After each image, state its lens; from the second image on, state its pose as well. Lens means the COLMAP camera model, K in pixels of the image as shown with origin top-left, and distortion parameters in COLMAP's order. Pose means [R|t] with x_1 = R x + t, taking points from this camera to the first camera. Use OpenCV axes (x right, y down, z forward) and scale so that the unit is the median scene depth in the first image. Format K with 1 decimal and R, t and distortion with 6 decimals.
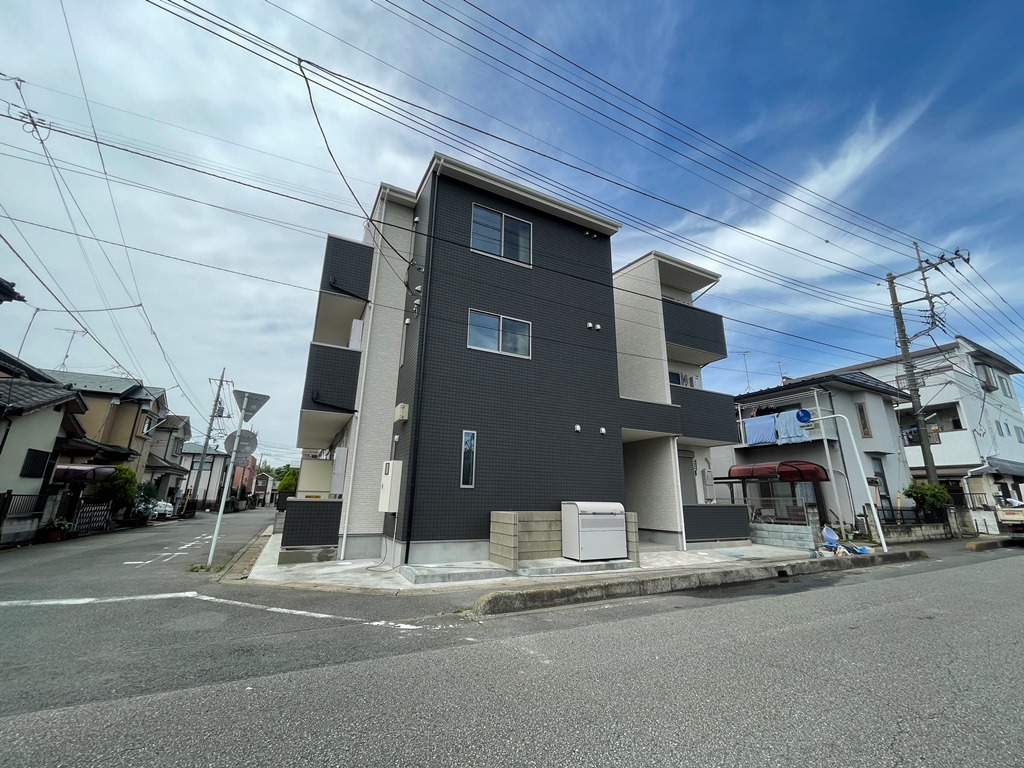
lens RADIAL K [[414.6, 0, 512.0], [0, 414.6, 384.0], [0, 0, 1]] dist [-0.002686, 0.000433]
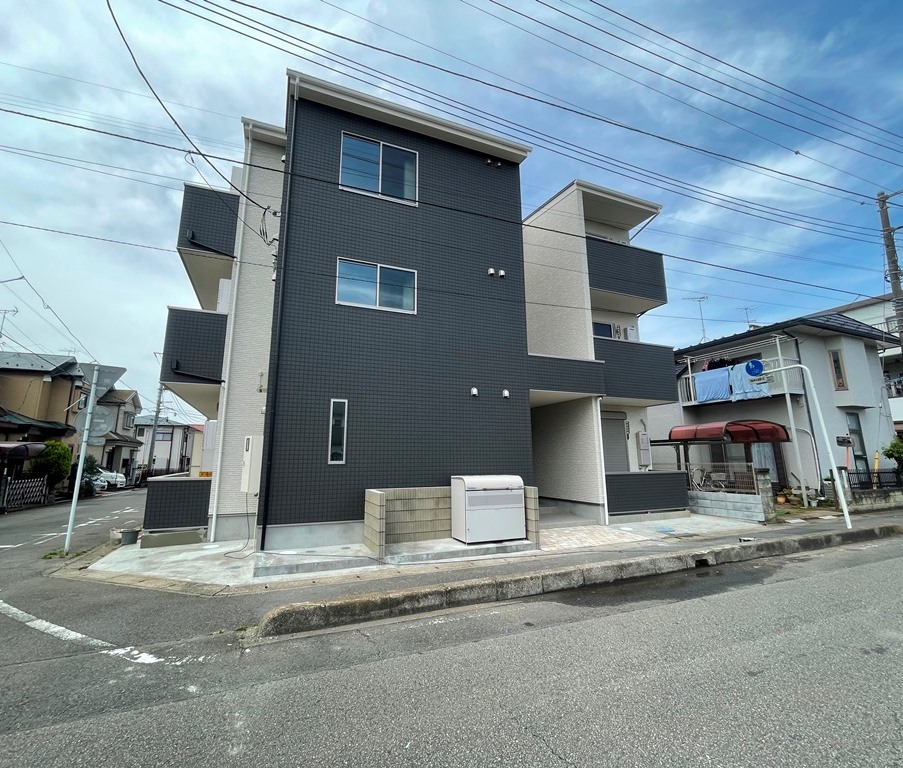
lens RADIAL K [[404.3, 0, 451.5], [0, 404.3, 384.0], [0, 0, 1]] dist [-0.001374, -0.000461]
pose [[0.995916, -0.034333, -0.083498, 0.167580], [0.041777, 0.995146, 0.089100, 0.011889], [0.080033, -0.092224, 0.992517, 0.142916]]
